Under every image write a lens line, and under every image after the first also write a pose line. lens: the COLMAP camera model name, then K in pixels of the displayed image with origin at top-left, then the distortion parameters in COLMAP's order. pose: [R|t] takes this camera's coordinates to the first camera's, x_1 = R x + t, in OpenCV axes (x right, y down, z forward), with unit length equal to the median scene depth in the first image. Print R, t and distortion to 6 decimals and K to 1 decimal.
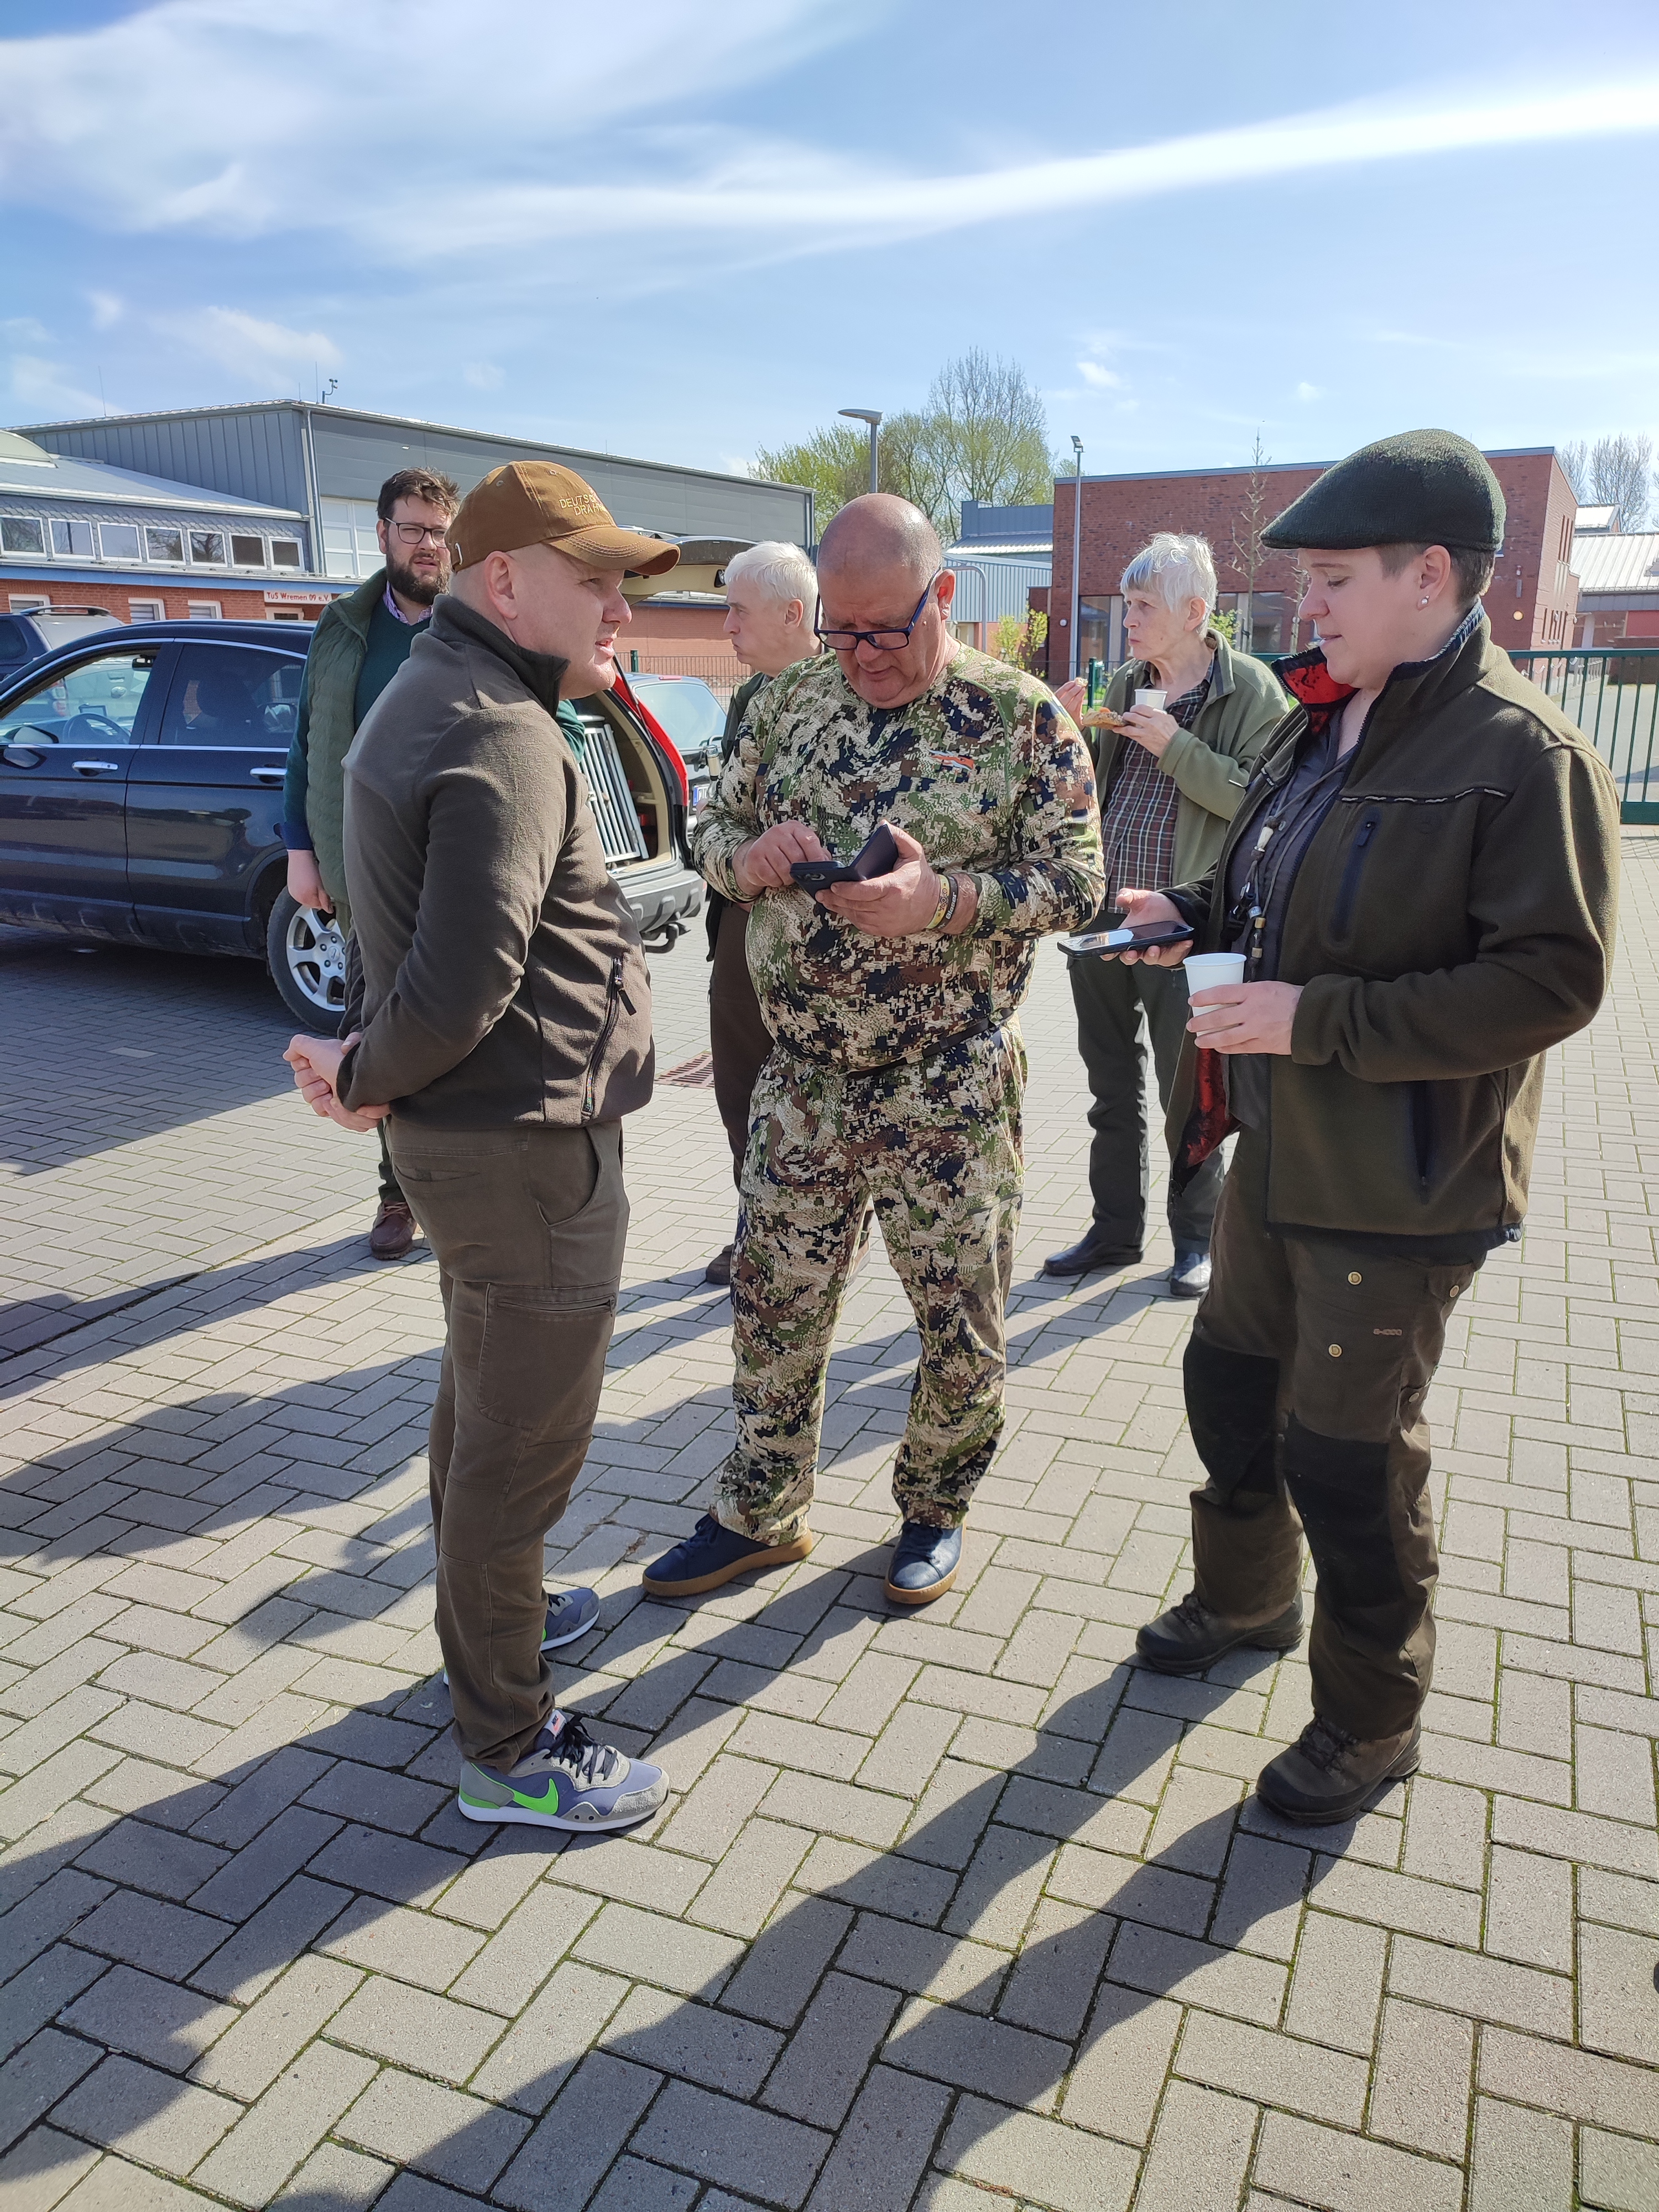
lens RADIAL K [[1632.1, 0, 904.0], [0, 1632.1, 1100.3], [0, 0, 1]] dist [0.066801, -0.131056]
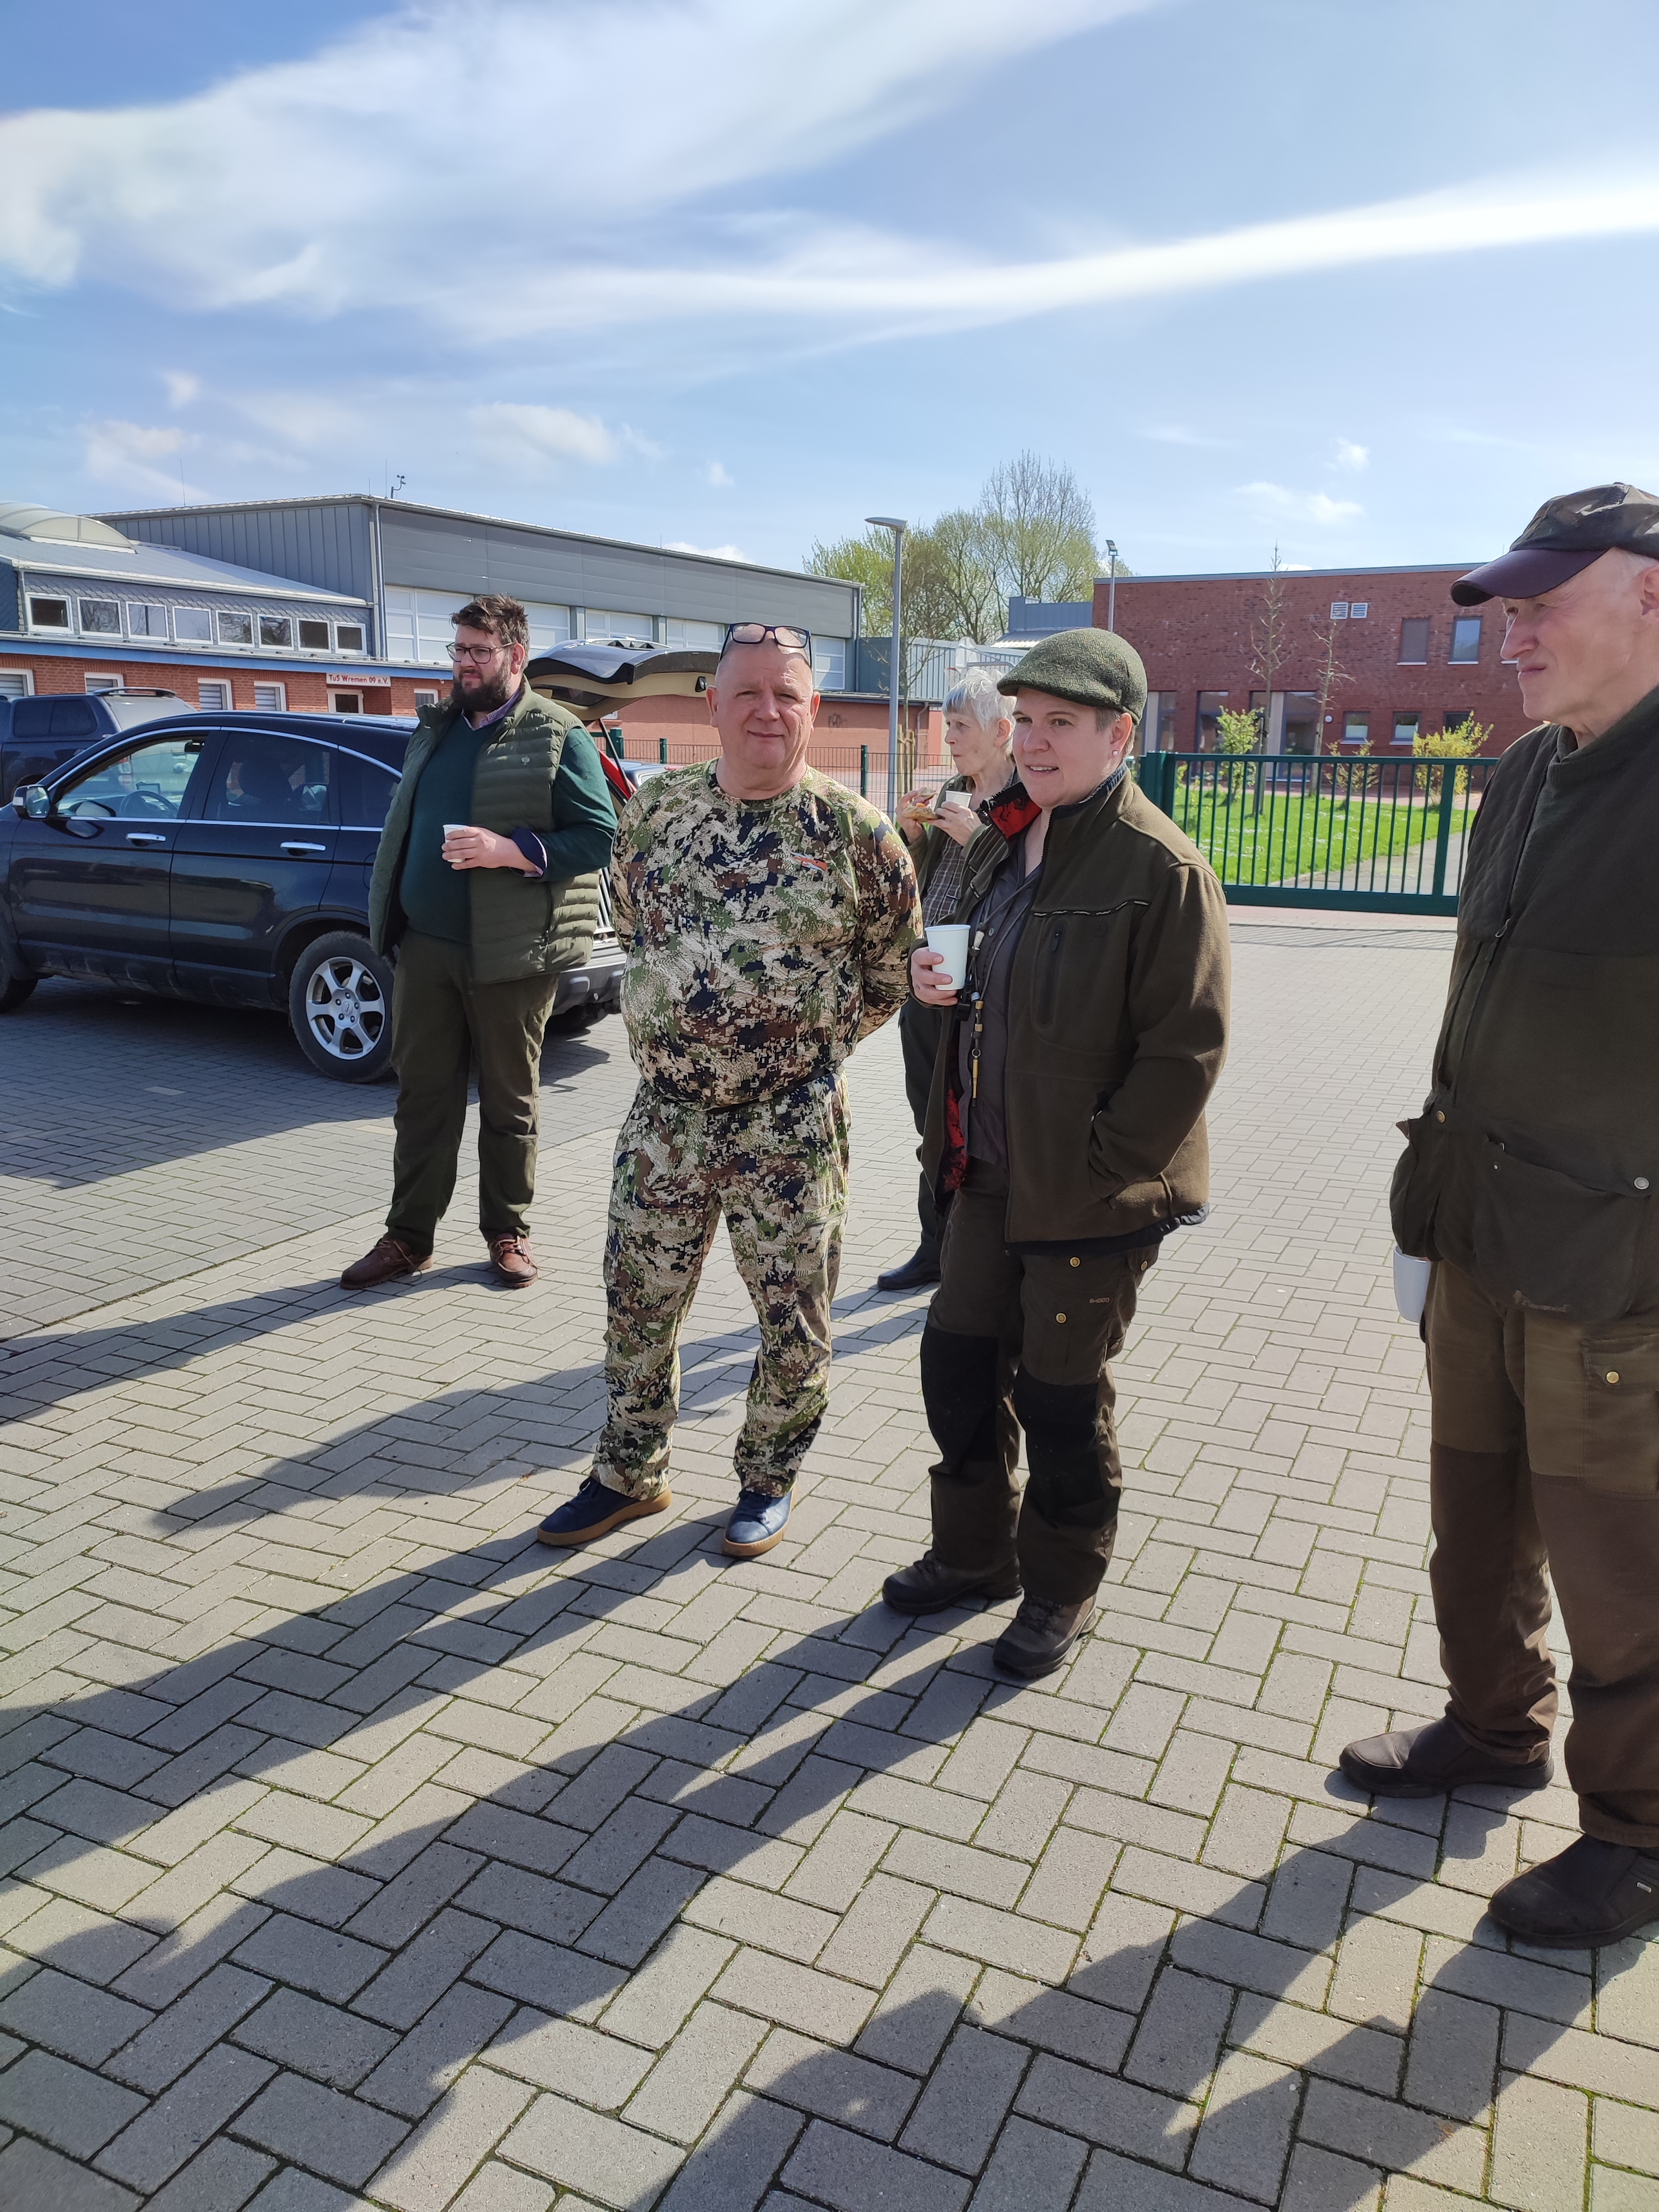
lens RADIAL K [[1599.2, 0, 875.3], [0, 1599.2, 1114.0], [0, 0, 1]] dist [0.006776, 0.004096]
pose [[0.998983, 0.031135, -0.032618, 0.071260], [-0.032328, 0.998803, -0.036708, 0.015686], [0.031436, 0.037725, 0.998794, -0.107653]]
